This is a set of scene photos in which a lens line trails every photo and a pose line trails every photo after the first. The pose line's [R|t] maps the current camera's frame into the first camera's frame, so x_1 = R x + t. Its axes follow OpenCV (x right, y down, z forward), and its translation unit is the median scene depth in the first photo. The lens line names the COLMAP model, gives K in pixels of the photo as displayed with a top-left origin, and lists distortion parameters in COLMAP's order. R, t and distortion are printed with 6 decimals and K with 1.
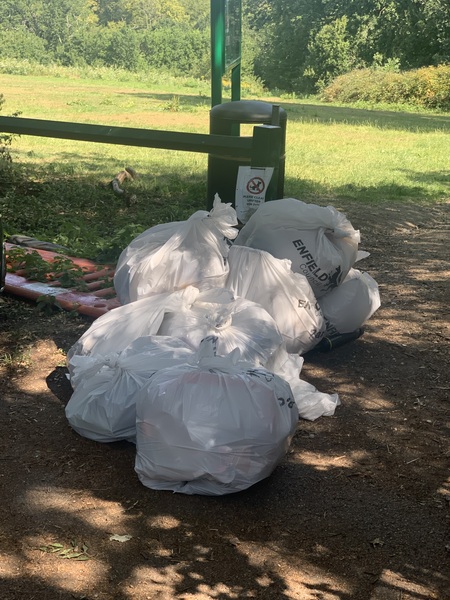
lens RADIAL K [[960.1, 0, 224.8], [0, 960.1, 300.2], [0, 0, 1]] dist [0.067894, 0.000000]
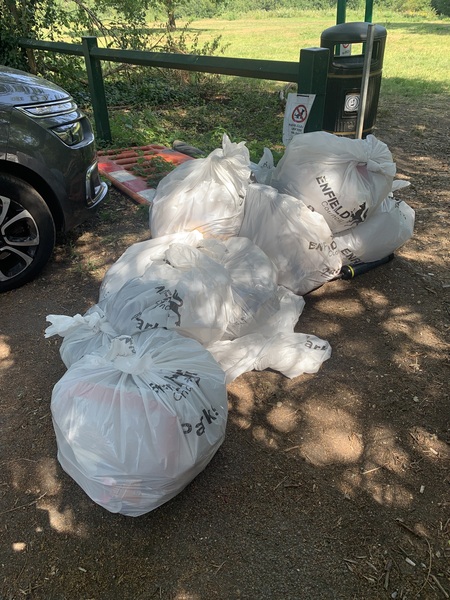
lens RADIAL K [[465.1, 0, 225.5], [0, 465.1, 299.2], [0, 0, 1]] dist [0.005224, -0.000016]
pose [[0.942549, 0.111379, -0.314954, 0.147850], [-0.007781, 0.949848, 0.312616, -0.091407], [0.333977, -0.292205, 0.896145, 0.494221]]
